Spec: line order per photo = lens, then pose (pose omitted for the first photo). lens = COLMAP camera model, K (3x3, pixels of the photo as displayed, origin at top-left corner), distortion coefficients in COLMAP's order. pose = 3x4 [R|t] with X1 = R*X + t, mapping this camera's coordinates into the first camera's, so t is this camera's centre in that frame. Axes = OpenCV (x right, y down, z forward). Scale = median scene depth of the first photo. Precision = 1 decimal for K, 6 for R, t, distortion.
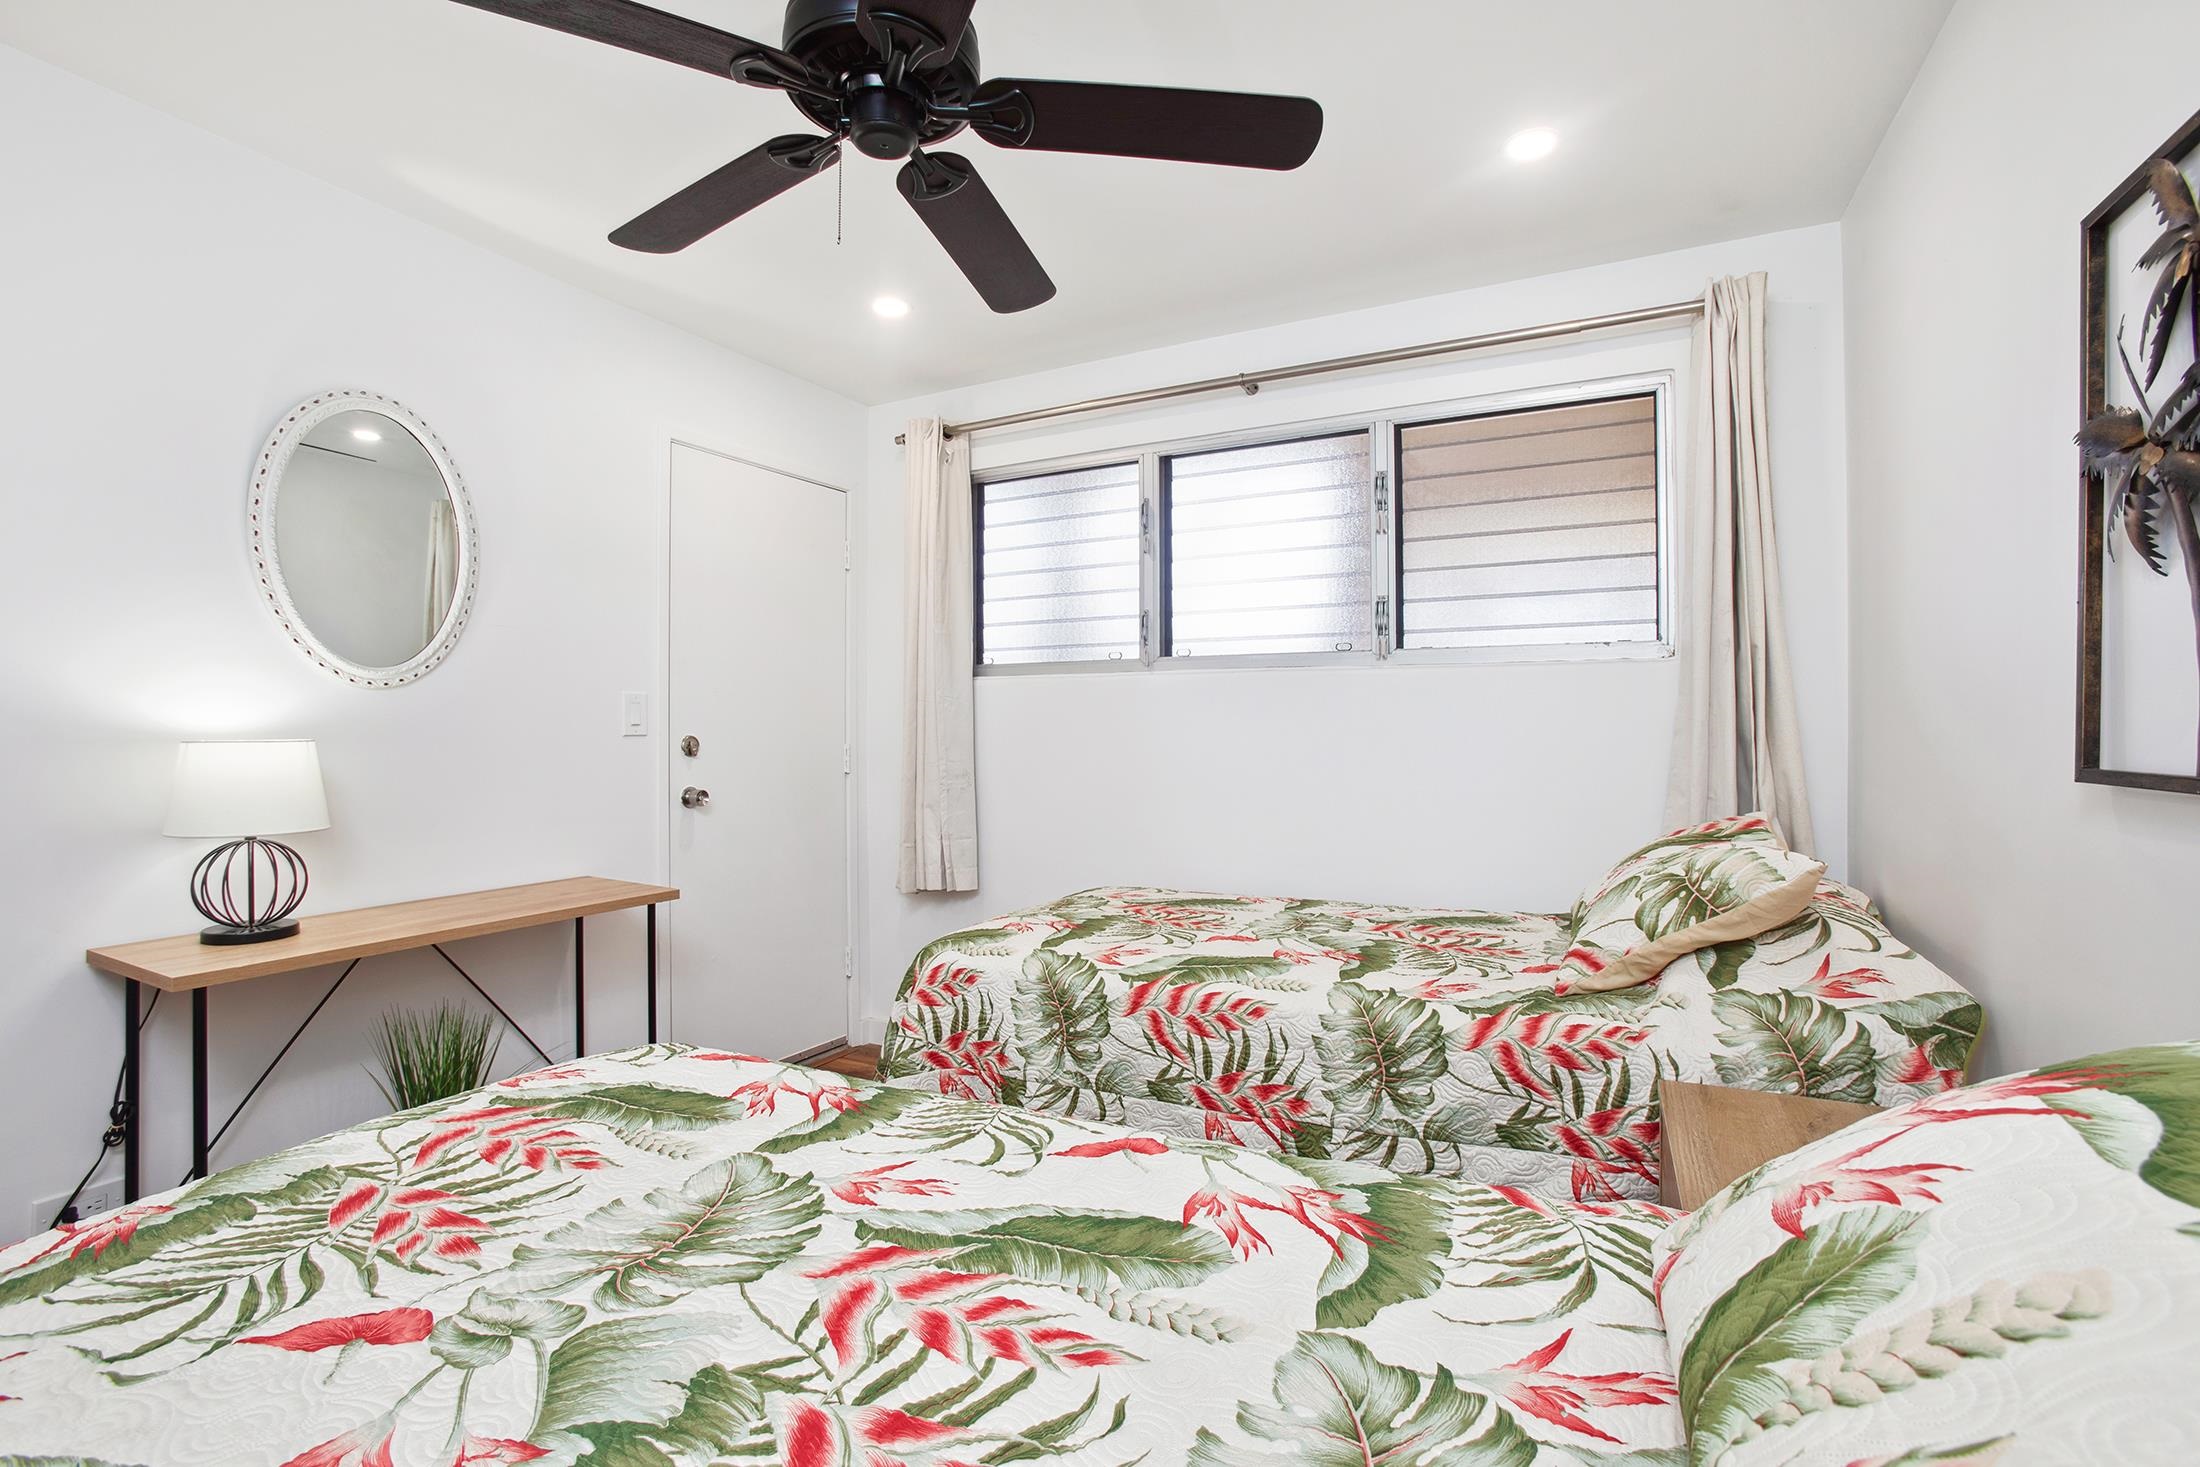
lens RADIAL K [[996.4, 0, 1097.5], [0, 996.4, 724.4], [0, 0, 1]] dist [-0.041570, 0.012714]
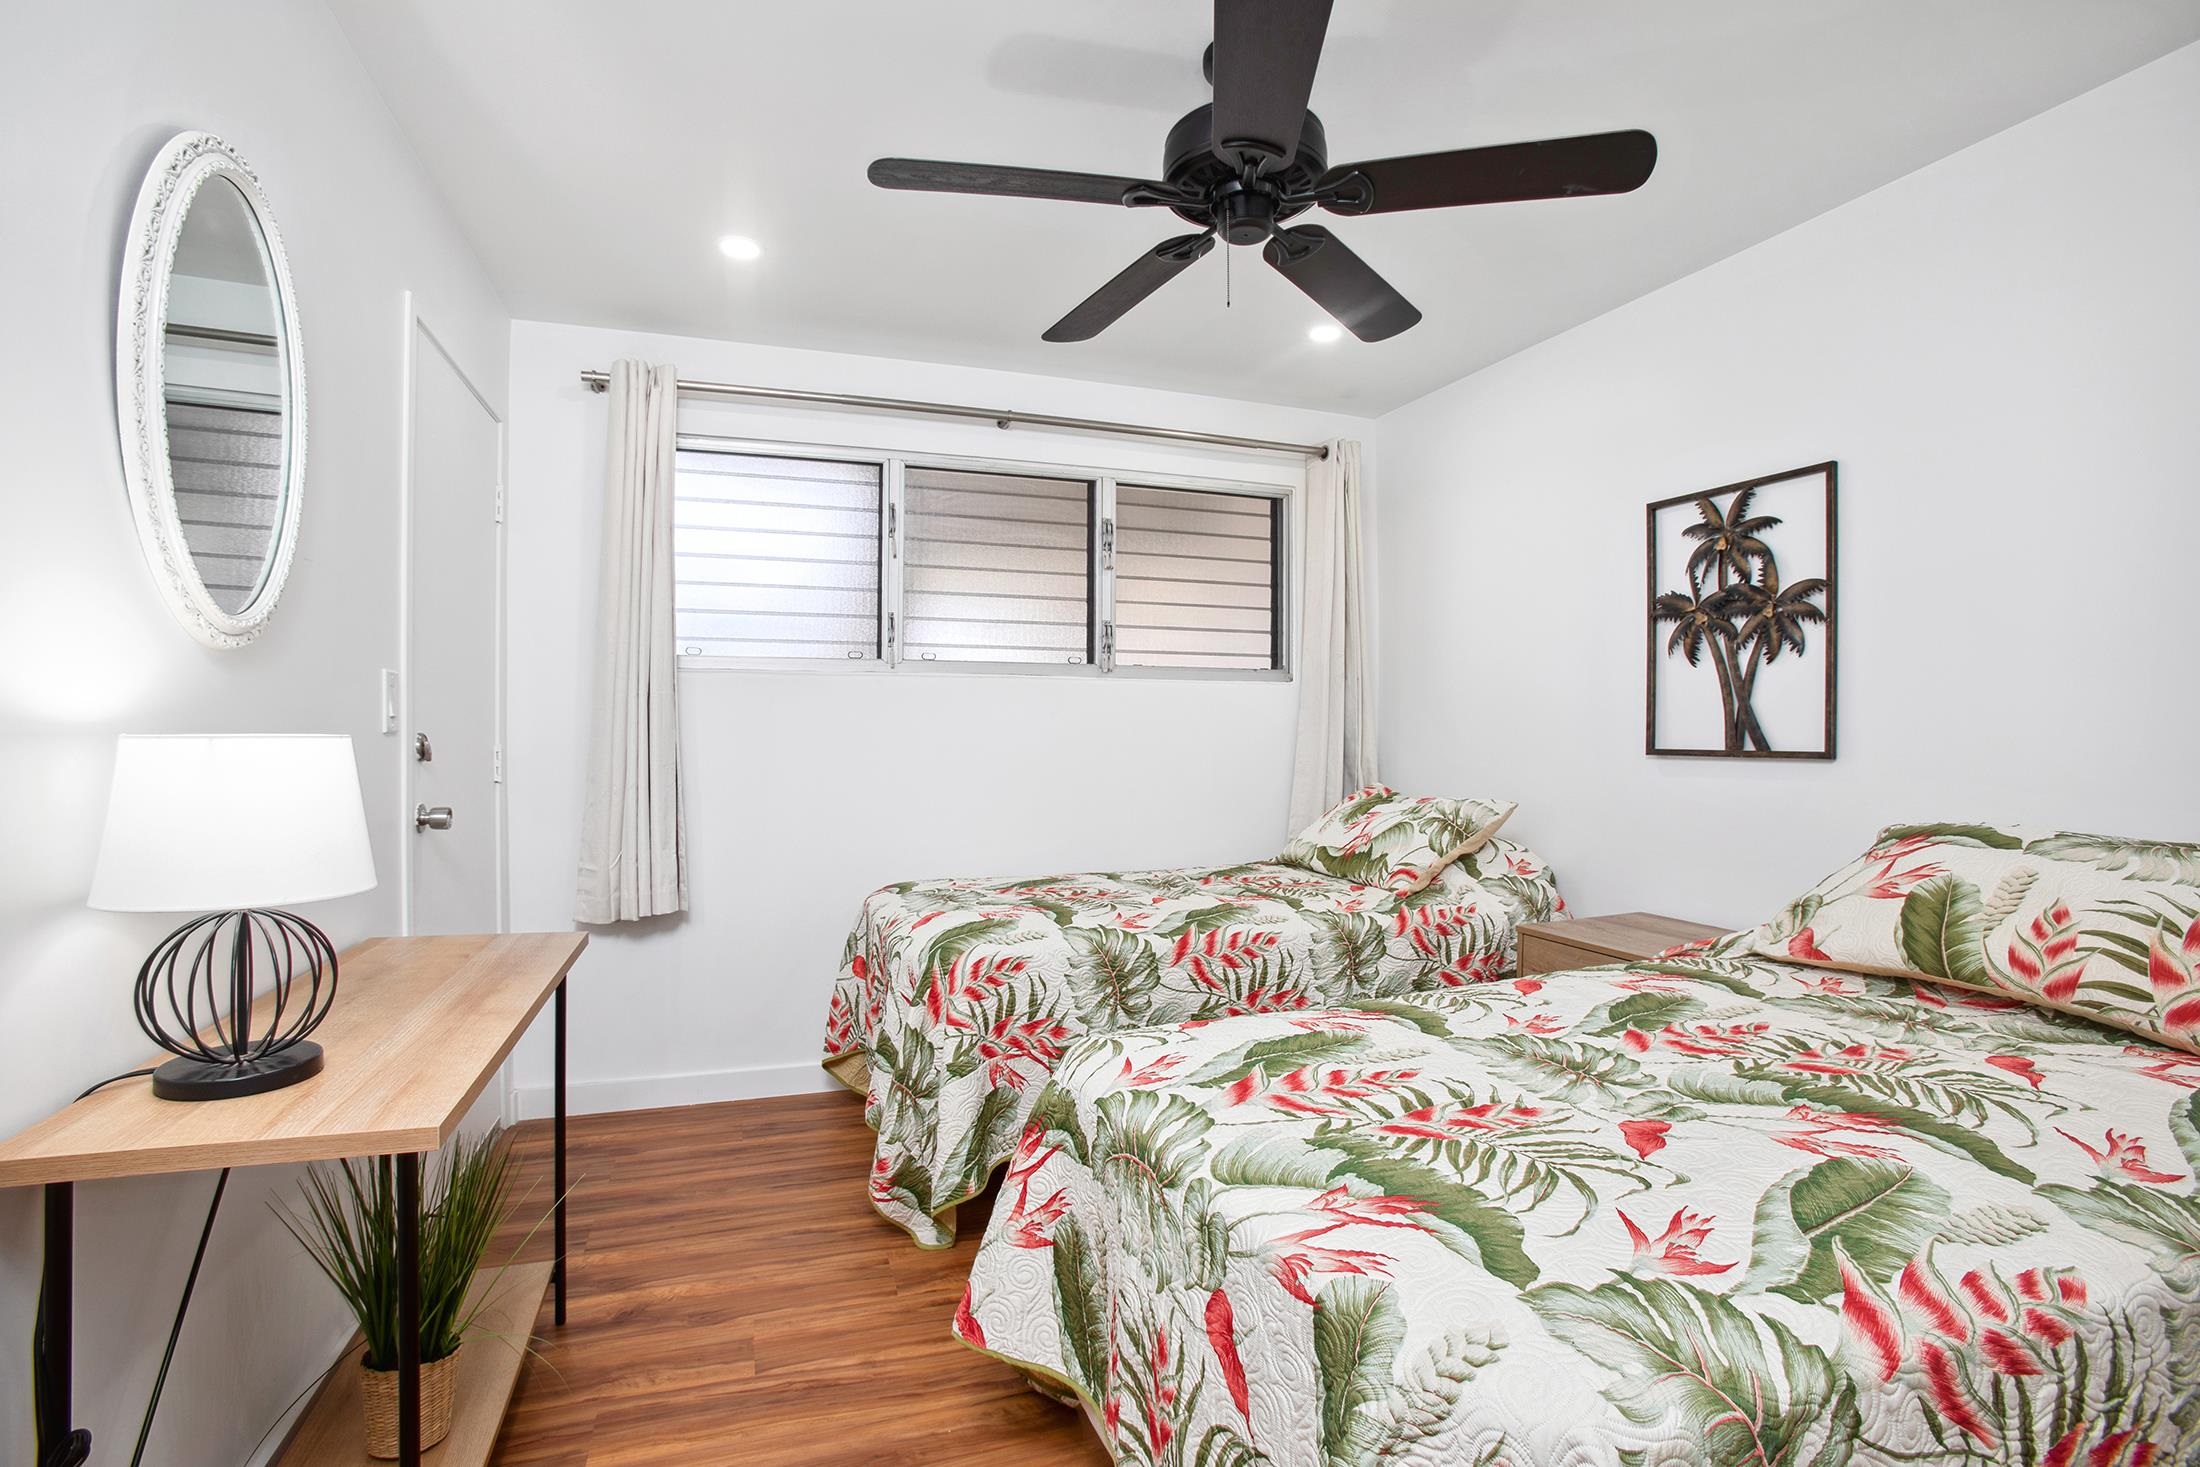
lens RADIAL K [[1019.8, 0, 1100.0], [0, 1019.8, 733.5], [0, 0, 1]] dist [-0.050148, 0.000181]
pose [[0.672075, 0.002046, 0.740480, -1.002248], [-0.006250, 0.999976, 0.002910, 0.006995], [-0.740457, -0.006584, 0.672072, 0.245738]]
